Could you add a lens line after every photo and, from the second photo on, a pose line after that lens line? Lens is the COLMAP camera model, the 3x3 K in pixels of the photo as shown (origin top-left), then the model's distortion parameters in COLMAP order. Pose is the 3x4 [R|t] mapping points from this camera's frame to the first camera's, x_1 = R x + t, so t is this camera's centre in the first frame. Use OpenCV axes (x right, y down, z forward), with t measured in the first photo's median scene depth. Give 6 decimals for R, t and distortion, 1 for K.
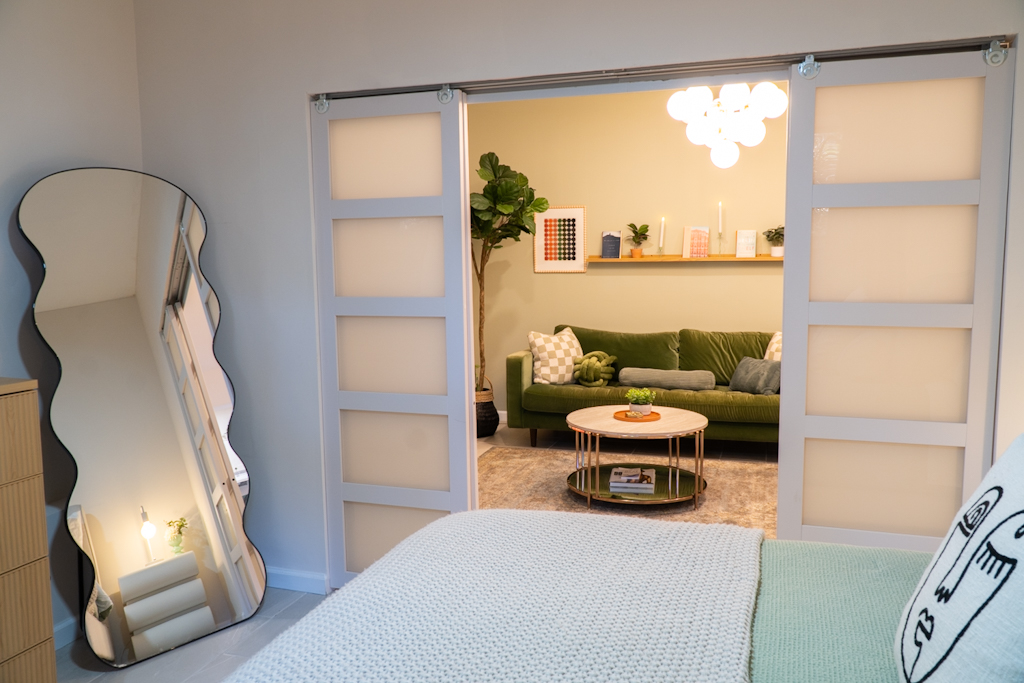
lens RADIAL K [[824.8, 0, 512.0], [0, 824.8, 341.5], [0, 0, 1]] dist [-0.003486, -0.000844]
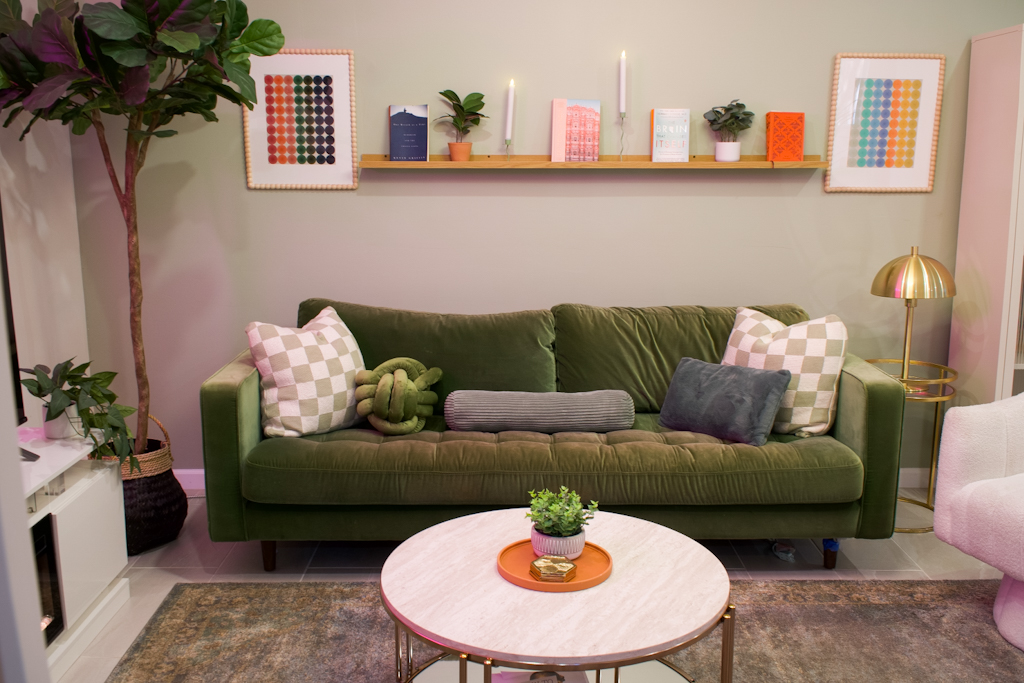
lens RADIAL K [[983.9, 0, 512.0], [0, 983.9, 341.5], [0, 0, 1]] dist [0.009209, 0.000574]
pose [[0.949155, -0.048903, 0.310987, -0.010191], [0.020613, 0.995395, 0.093614, -0.049151], [-0.314133, -0.082443, 0.945793, 0.432272]]
